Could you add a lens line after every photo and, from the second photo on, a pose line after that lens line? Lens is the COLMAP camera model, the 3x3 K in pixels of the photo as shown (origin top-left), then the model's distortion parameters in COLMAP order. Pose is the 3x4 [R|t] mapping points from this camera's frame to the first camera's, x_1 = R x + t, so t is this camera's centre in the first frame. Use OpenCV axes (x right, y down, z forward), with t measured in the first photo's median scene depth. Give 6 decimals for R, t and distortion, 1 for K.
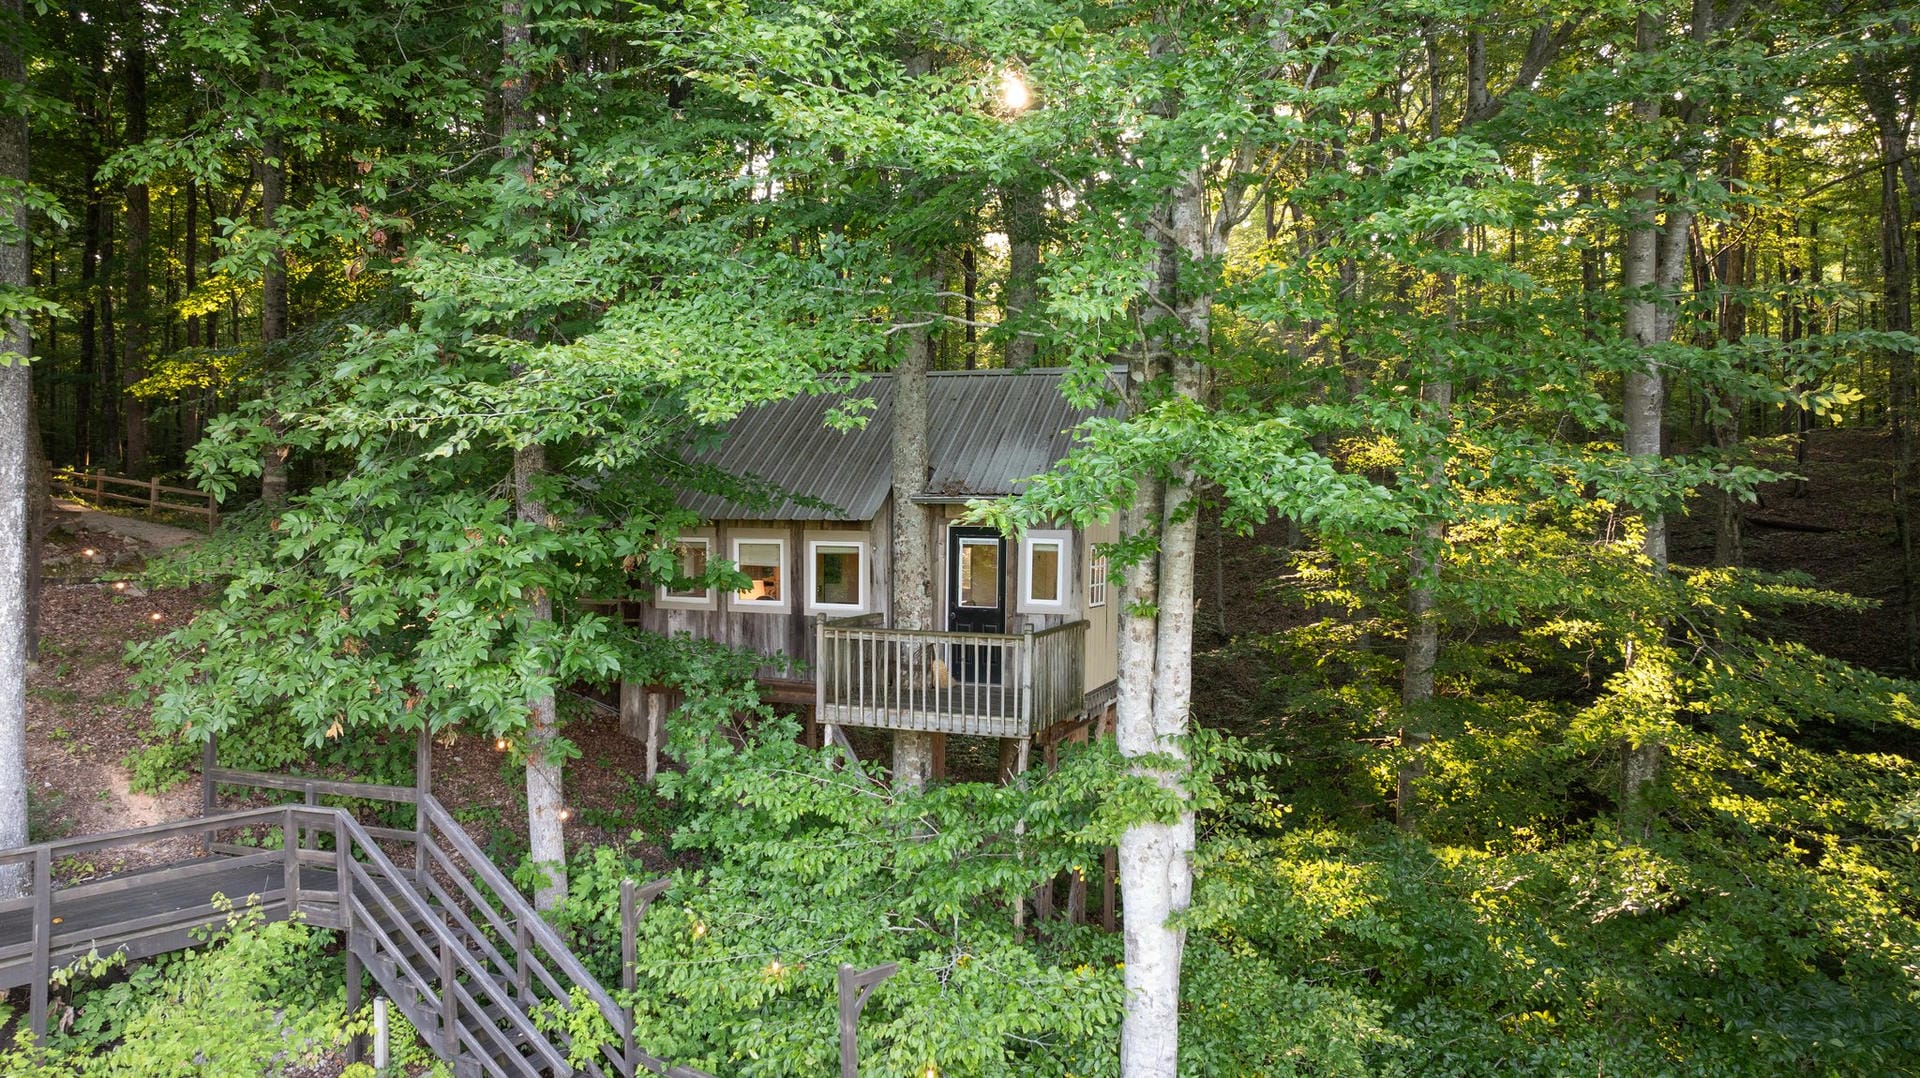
lens RADIAL K [[1324.0, 0, 914.7], [0, 1324.0, 587.0], [0, 0, 1]] dist [0.049411, 0.000285]
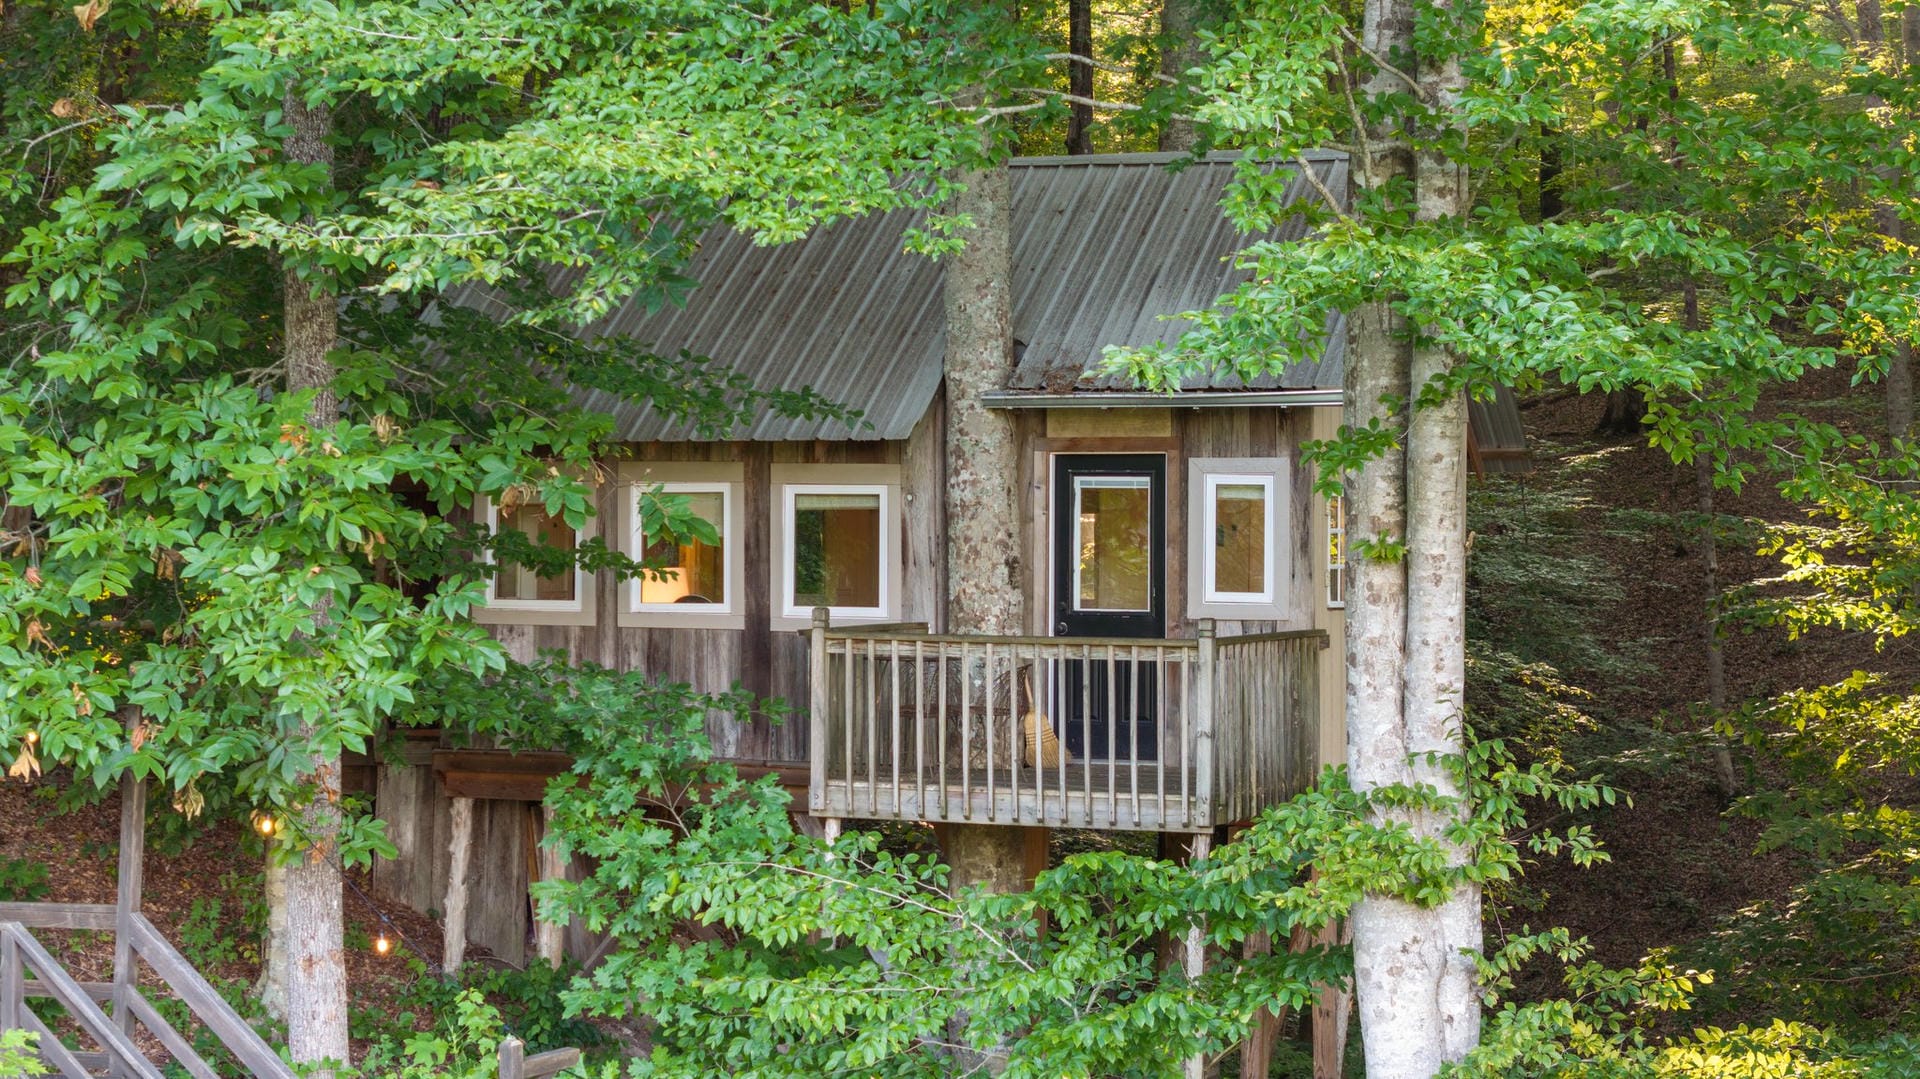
lens RADIAL K [[3930.0, 0, 877.5], [0, 3930.0, 336.4], [0, 0, 1]] dist [0.152579, 0.000000]
pose [[0.999960, -0.002115, -0.008698, -0.041235], [0.001180, 0.994355, -0.106099, 0.098934], [0.008873, 0.106084, 0.994318, -0.737624]]
